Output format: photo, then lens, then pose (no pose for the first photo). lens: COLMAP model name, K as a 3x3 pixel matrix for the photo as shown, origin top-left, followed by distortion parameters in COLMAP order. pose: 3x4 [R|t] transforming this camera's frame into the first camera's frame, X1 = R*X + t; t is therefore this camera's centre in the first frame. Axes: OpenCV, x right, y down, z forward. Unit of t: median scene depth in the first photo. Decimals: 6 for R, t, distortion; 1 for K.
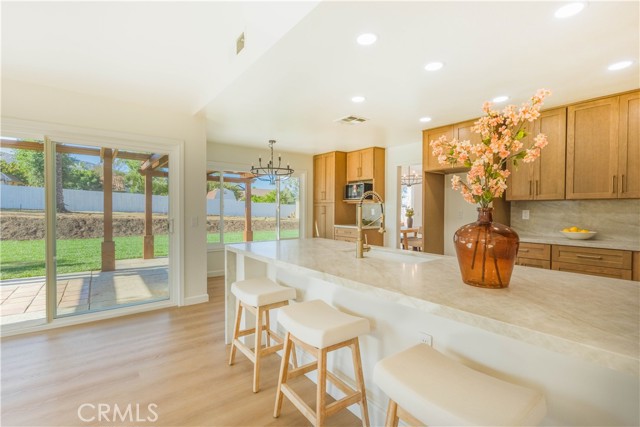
lens RADIAL K [[294.3, 0, 320.4], [0, 294.3, 212.7], [0, 0, 1]] dist [0.000123, 0.001568]
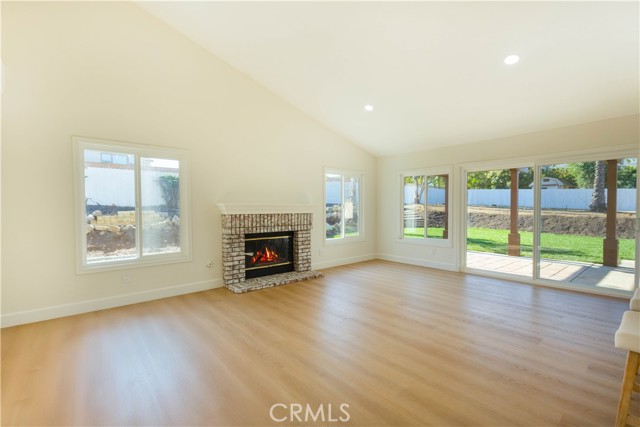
lens RADIAL K [[294.3, 0, 317.9], [0, 294.3, 212.4], [0, 0, 1]] dist [0.000123, 0.001568]
pose [[0.047384, 0.008538, -0.998840, 0.172456], [-0.008045, 0.999934, 0.008166, 0.000207], [0.998844, 0.007649, 0.047449, -0.072131]]
